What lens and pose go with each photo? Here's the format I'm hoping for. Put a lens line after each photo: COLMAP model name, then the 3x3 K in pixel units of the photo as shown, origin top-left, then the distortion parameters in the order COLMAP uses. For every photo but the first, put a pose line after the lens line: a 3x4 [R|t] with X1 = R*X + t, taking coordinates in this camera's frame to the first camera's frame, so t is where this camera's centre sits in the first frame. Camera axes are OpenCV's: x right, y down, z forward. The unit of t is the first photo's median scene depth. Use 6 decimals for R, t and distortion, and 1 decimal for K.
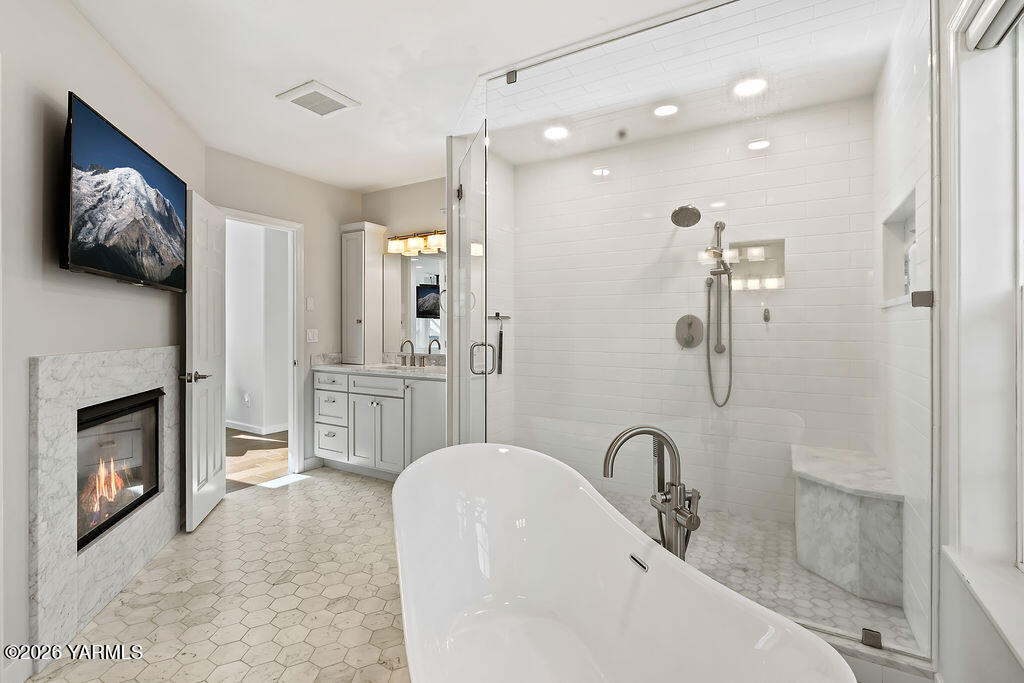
lens RADIAL K [[470.6, 0, 507.4], [0, 470.6, 331.8], [0, 0, 1]] dist [0.001961, -0.000900]
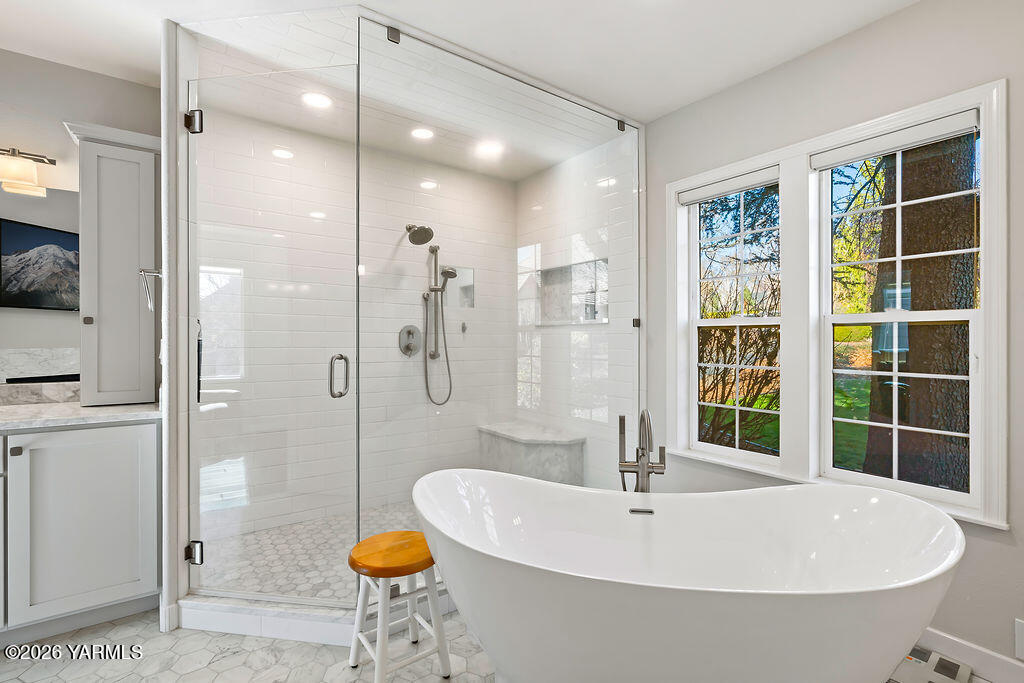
lens RADIAL K [[470.6, 0, 507.3], [0, 470.6, 344.1], [0, 0, 1]] dist [0.001961, -0.000900]
pose [[0.403079, -0.004398, 0.915155, -0.522264], [0.001230, 0.999990, 0.004264, 0.003318], [-0.915164, -0.000593, 0.403080, 0.369620]]
